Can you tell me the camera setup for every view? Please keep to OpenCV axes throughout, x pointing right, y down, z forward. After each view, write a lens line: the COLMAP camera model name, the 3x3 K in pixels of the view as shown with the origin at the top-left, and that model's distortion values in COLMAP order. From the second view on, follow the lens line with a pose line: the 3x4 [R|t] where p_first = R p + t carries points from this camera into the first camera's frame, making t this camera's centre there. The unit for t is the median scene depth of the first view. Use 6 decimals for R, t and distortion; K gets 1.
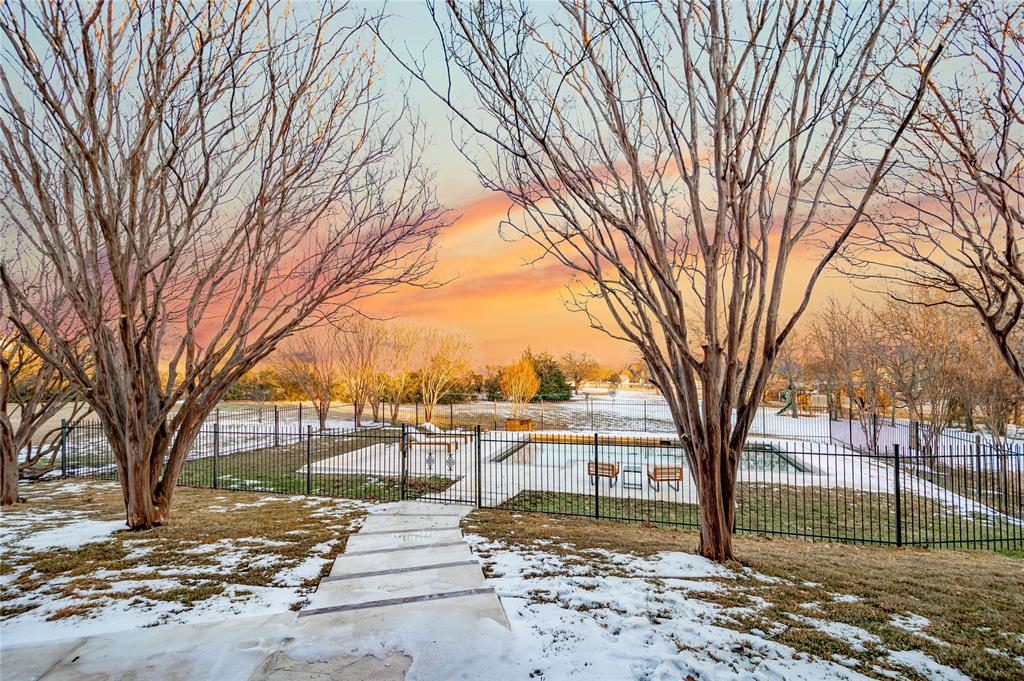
lens RADIAL K [[439.5, 0, 514.3], [0, 439.5, 358.2], [0, 0, 1]] dist [0.006456, -0.000138]
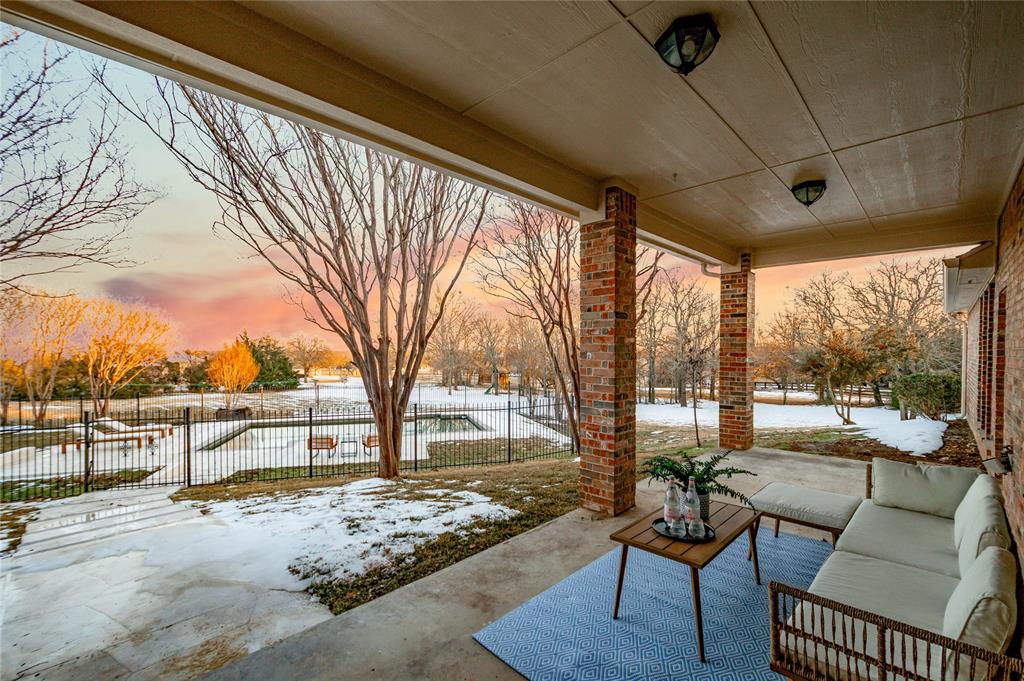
lens RADIAL K [[439.5, 0, 514.3], [0, 439.5, 358.2], [0, 0, 1]] dist [0.006456, -0.000138]
pose [[0.836517, -0.000845, 0.547940, -0.006400], [-0.015542, 0.999560, 0.025268, -0.003009], [-0.547721, -0.029654, 0.836136, -0.285860]]
